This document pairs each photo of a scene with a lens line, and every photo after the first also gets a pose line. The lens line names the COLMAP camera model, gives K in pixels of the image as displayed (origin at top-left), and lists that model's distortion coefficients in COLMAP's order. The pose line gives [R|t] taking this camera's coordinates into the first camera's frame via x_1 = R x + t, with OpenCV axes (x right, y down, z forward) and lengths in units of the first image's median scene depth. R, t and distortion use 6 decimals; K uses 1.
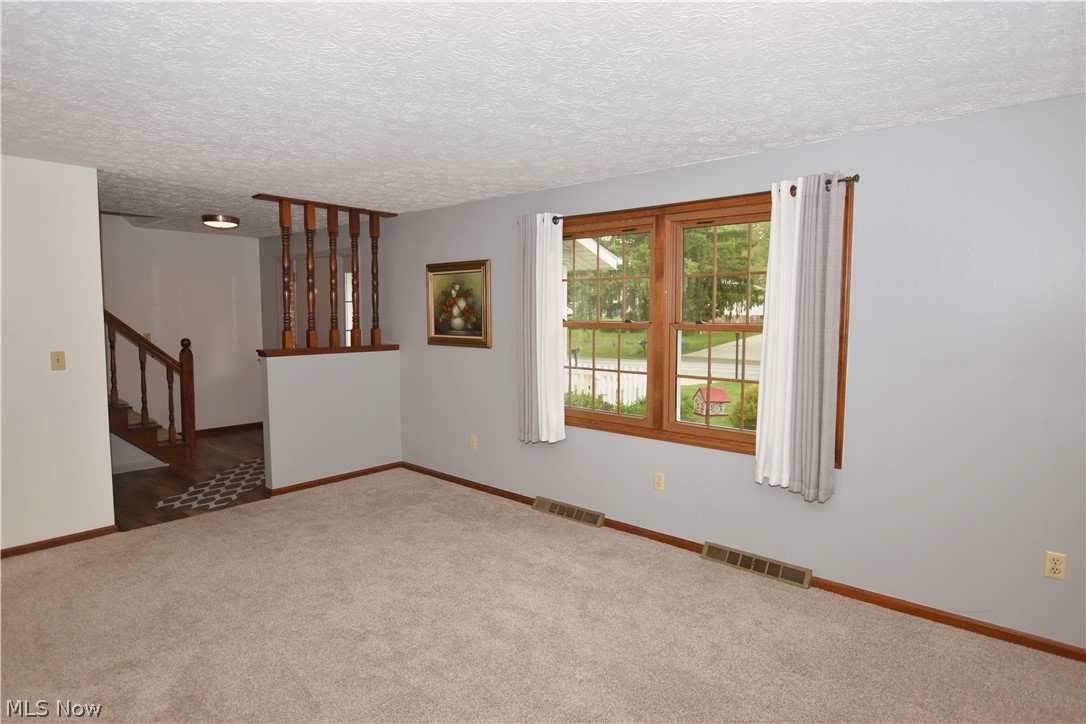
lens RADIAL K [[619.1, 0, 543.0], [0, 619.1, 362.0], [0, 0, 1]] dist [0.034103, -0.000304]
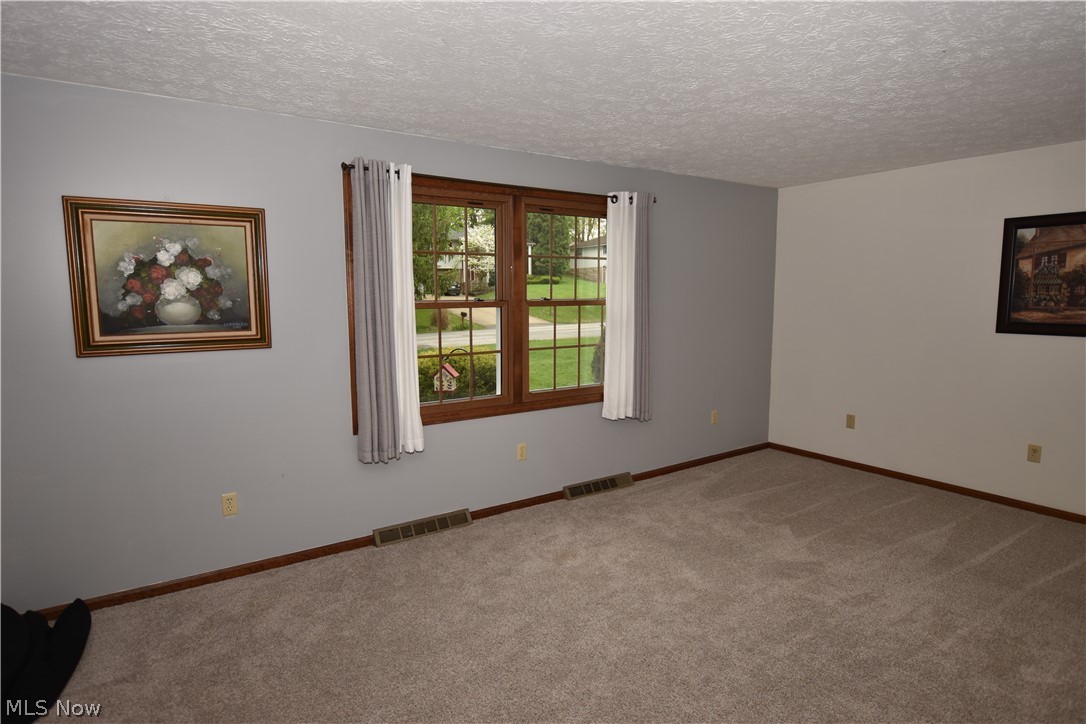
lens RADIAL K [[619.1, 0, 543.0], [0, 619.1, 362.0], [0, 0, 1]] dist [0.034103, -0.000304]
pose [[0.245641, -0.117087, 0.962264, -0.735446], [0.082654, 0.991593, 0.099557, -0.055245], [-0.965831, 0.055080, 0.253253, 0.638174]]
